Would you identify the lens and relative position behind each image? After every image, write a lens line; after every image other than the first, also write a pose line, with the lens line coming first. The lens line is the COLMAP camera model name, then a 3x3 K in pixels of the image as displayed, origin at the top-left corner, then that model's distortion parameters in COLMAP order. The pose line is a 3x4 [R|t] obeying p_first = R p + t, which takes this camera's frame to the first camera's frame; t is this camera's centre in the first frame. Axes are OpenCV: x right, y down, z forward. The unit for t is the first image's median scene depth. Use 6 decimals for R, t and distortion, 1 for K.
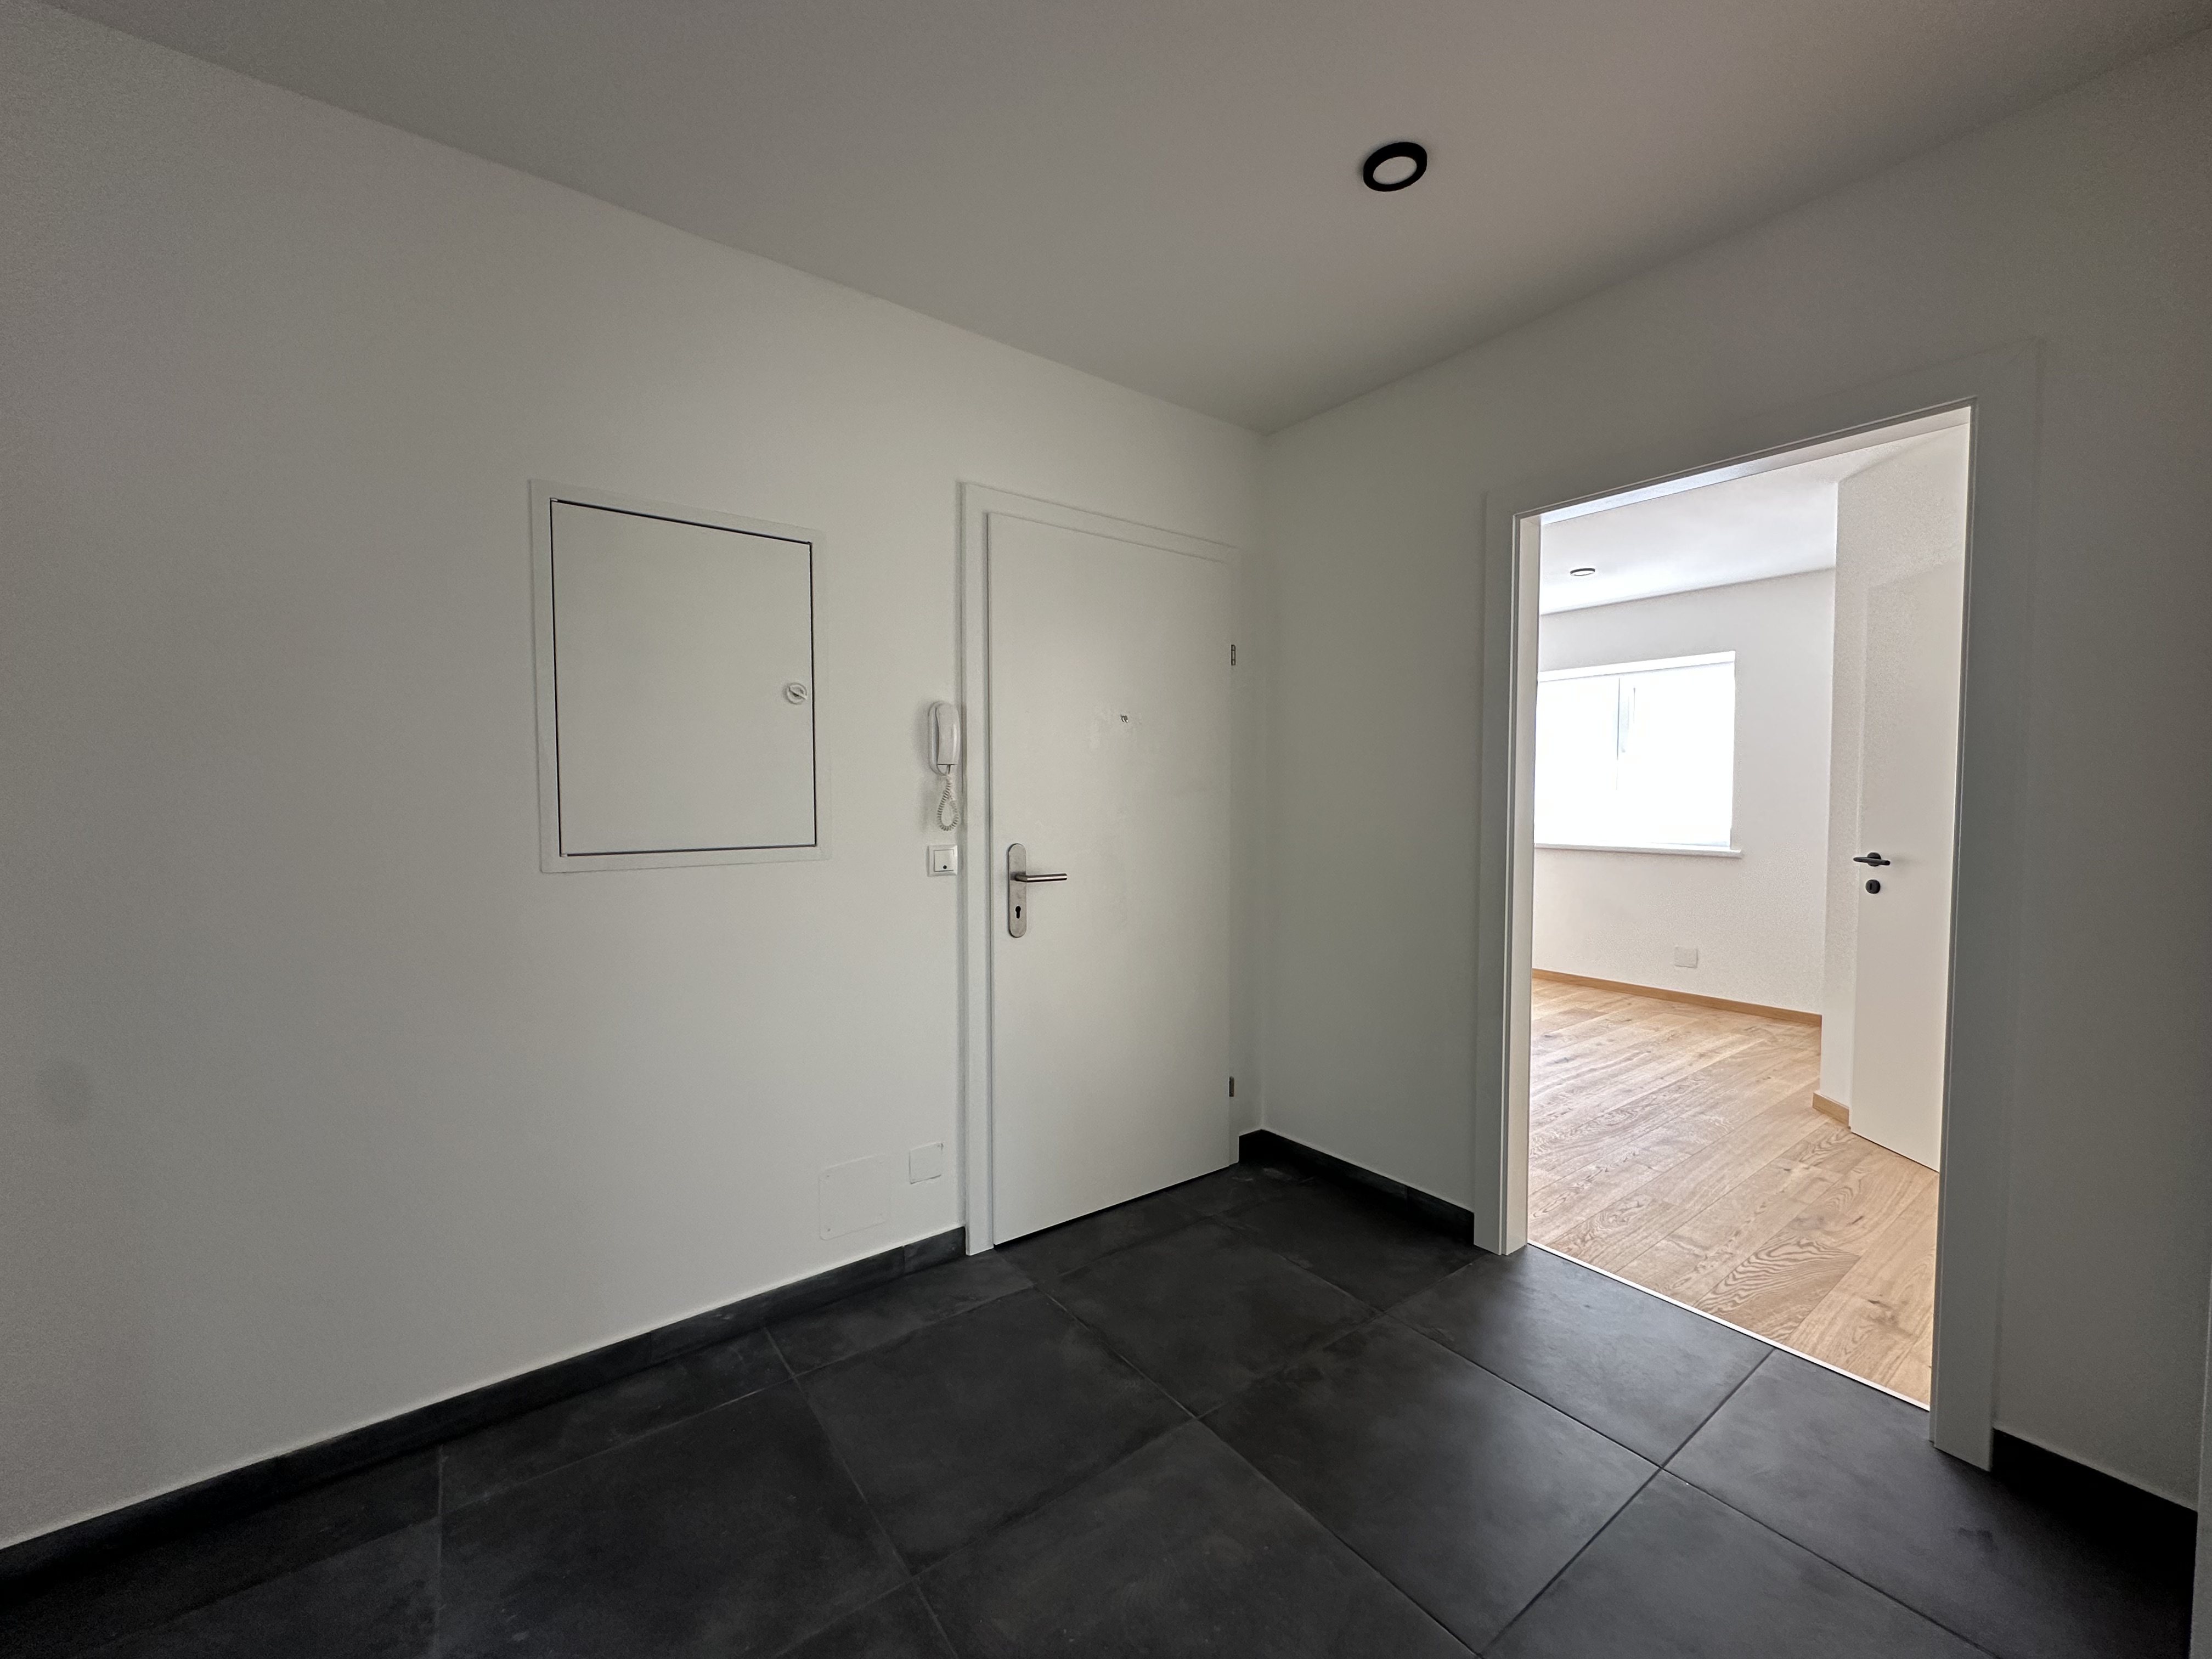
lens RADIAL K [[881.7, 0, 1108.6], [0, 881.7, 823.1], [0, 0, 1]] dist [-0.007300, 0.001078]
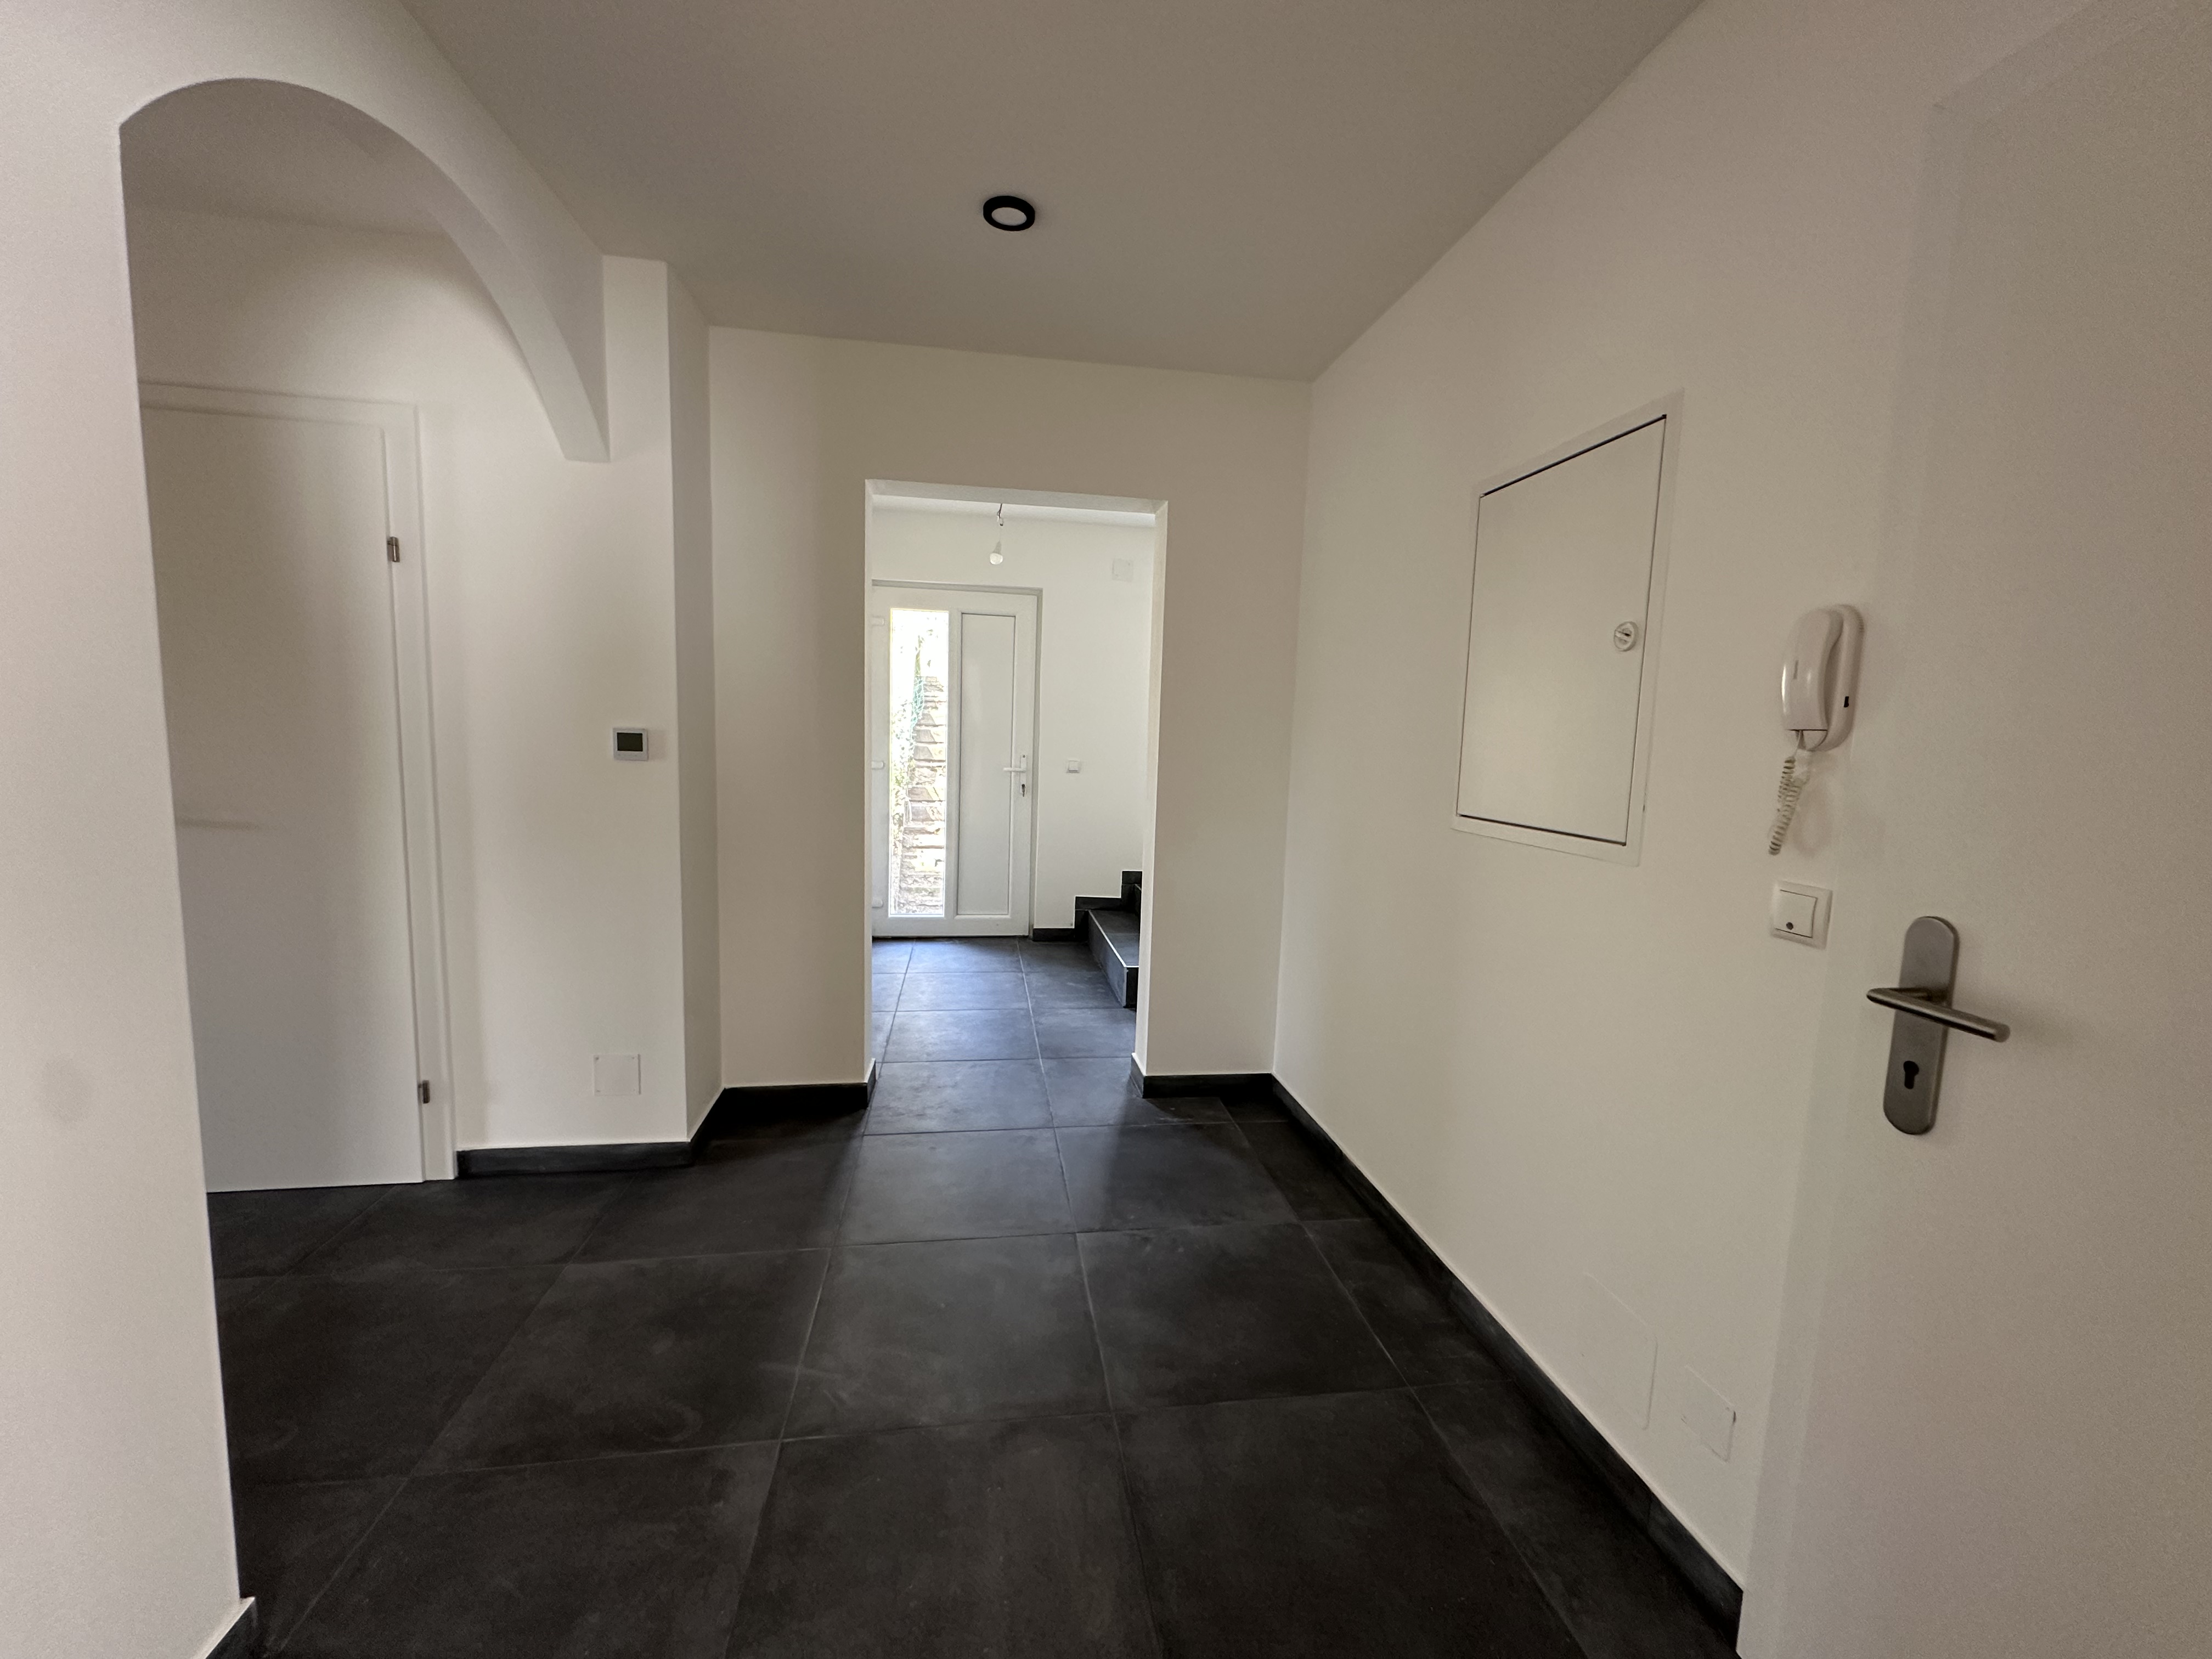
lens RADIAL K [[881.7, 0, 1106.4], [0, 881.7, 840.2], [0, 0, 1]] dist [-0.007300, 0.001078]
pose [[-0.482371, 0.090169, -0.871314, 0.589694], [-0.059821, 0.988975, 0.135462, -0.057653], [0.873922, 0.117466, -0.471659, 1.144441]]
